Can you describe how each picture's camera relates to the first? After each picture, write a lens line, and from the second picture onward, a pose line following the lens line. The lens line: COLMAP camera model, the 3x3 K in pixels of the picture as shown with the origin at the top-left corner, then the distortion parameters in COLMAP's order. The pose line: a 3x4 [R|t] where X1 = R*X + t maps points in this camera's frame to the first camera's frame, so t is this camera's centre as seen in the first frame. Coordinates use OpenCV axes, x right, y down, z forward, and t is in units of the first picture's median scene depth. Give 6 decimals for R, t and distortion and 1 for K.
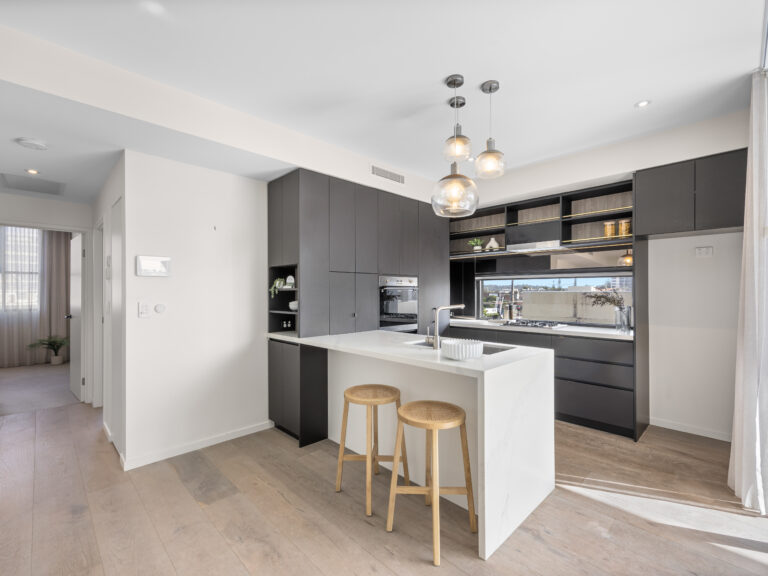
lens RADIAL K [[341.7, 0, 383.3], [0, 341.7, 290.5], [0, 0, 1]] dist [0.003001, 0.000097]
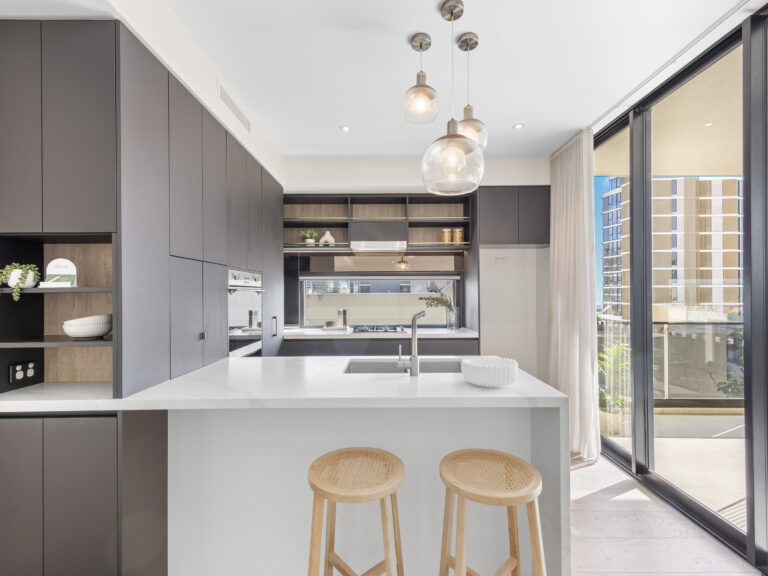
lens RADIAL K [[359.6, 0, 376.6], [0, 359.6, 291.9], [0, 0, 1]] dist [0.011560, -0.000029]
pose [[0.705953, 0.002214, 0.708256, -0.281477], [0.001981, 0.999985, -0.005100, 0.002063], [-0.708256, 0.005003, 0.705938, 0.349558]]
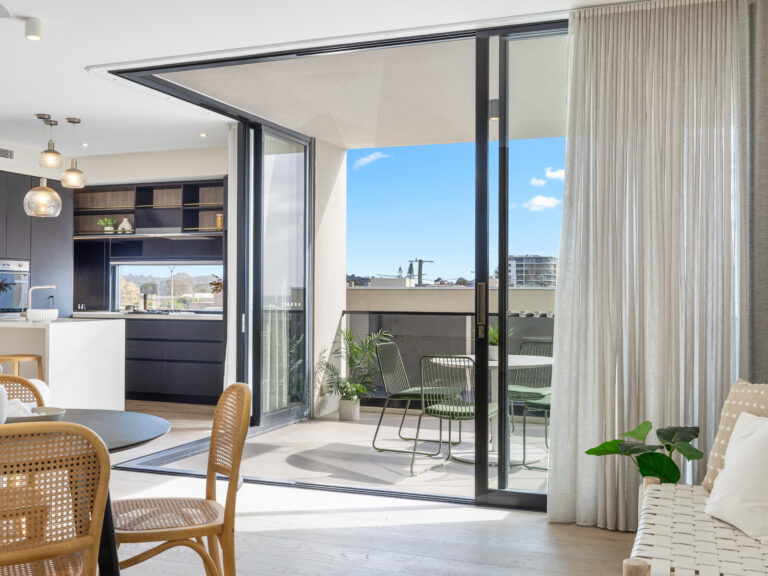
lens RADIAL K [[819.0, 0, 384.0], [0, 819.0, 288.0], [0, 0, 1]] dist [0.007201, 0.000868]
pose [[0.909172, 0.008258, 0.416339, 0.055737], [-0.008535, 0.999963, -0.001197, 0.029912], [-0.416333, -0.002465, 0.909209, -1.507661]]
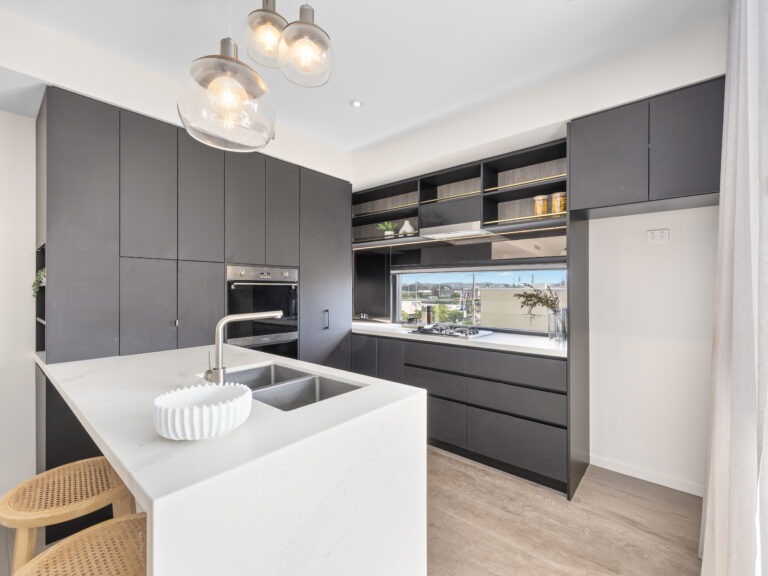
lens RADIAL K [[332.3, 0, 384.0], [0, 332.3, 288.0], [0, 0, 1]] dist [-0.000111, -0.000090]
pose [[0.996129, 0.002643, 0.087867, 0.247196], [-0.002801, 0.999995, 0.001676, 0.000741], [-0.087862, -0.001916, 0.996131, 0.294090]]
